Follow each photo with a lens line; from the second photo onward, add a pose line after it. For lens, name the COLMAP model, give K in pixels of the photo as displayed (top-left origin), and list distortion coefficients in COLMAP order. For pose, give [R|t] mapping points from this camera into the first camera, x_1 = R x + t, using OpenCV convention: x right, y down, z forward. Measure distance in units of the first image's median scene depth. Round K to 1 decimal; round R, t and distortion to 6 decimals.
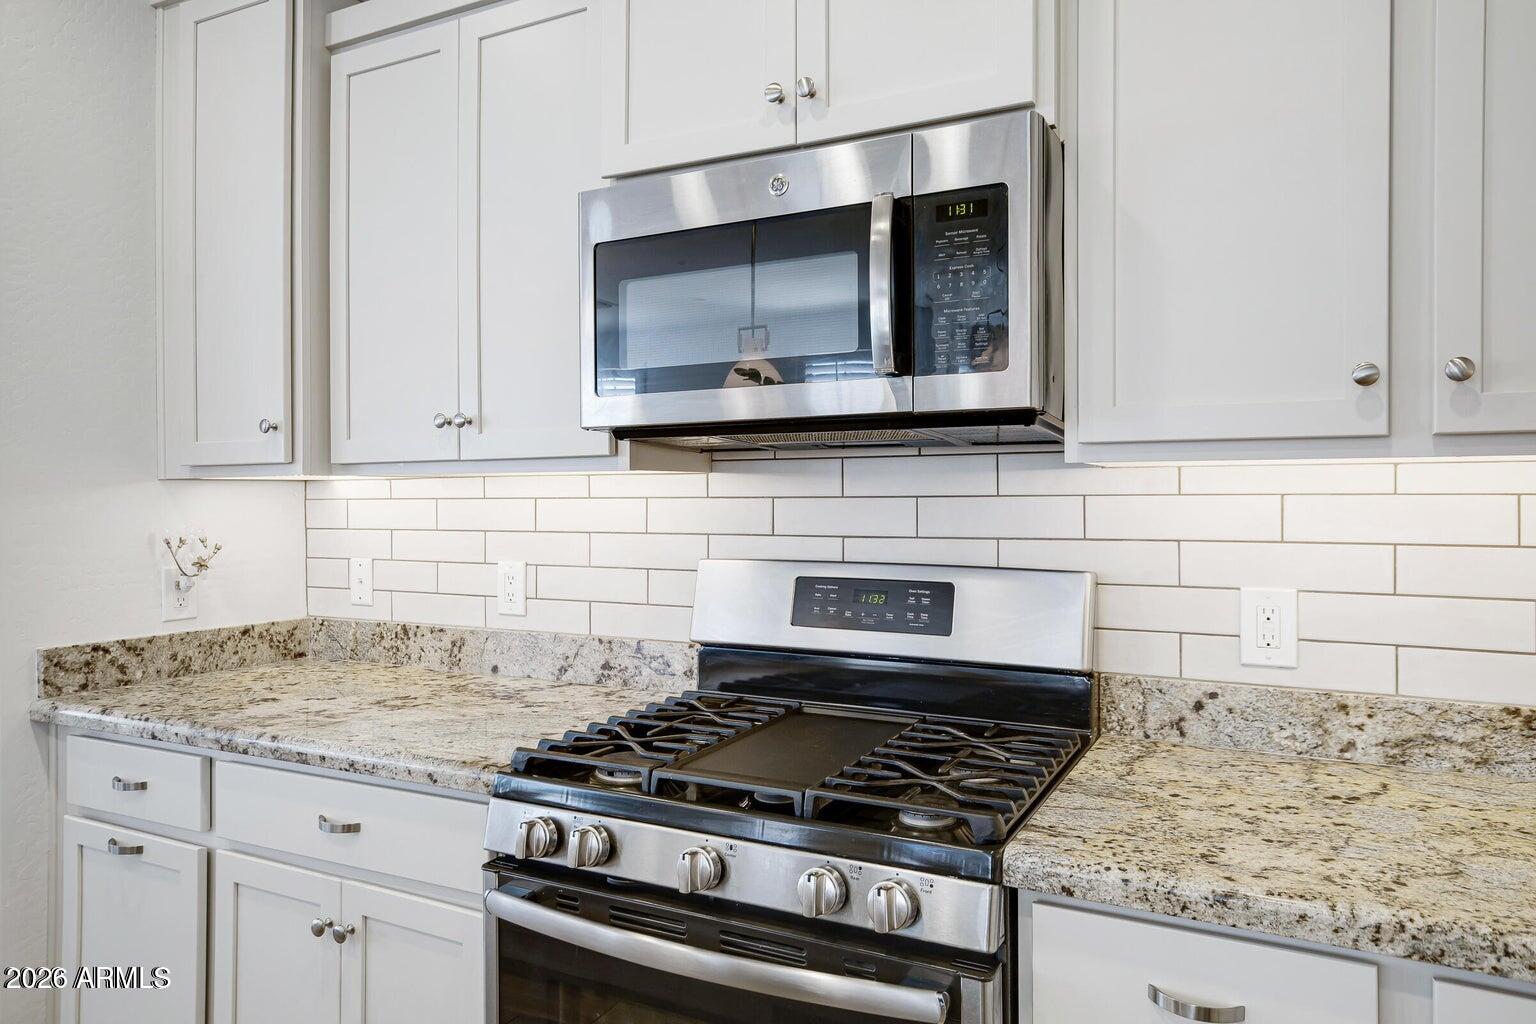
lens RADIAL K [[1010.5, 0, 769.2], [0, 1010.5, 499.6], [0, 0, 1]] dist [0.024601, -0.000597]
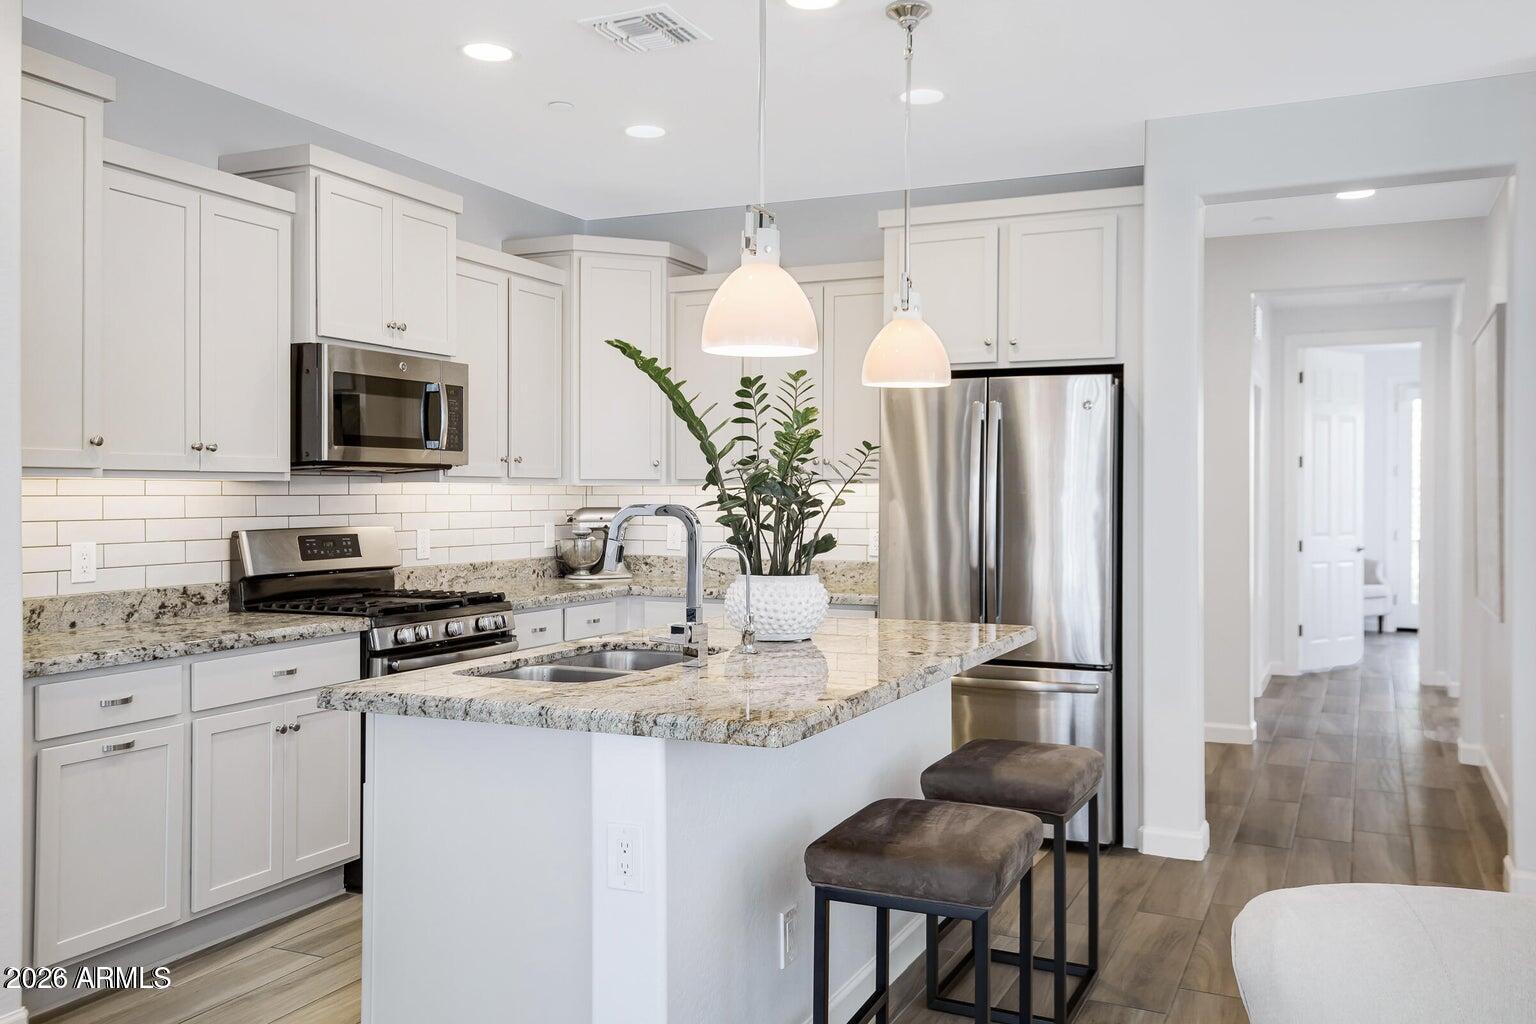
lens RADIAL K [[1274.8, 0, 819.0], [0, 1274.8, 497.0], [0, 0, 1]] dist [0.051758, -0.012280]
pose [[-0.084919, 0.001361, 0.996387, -2.632971], [0.003823, 0.999992, -0.001041, 0.007934], [-0.996381, 0.003721, -0.084924, 0.222940]]
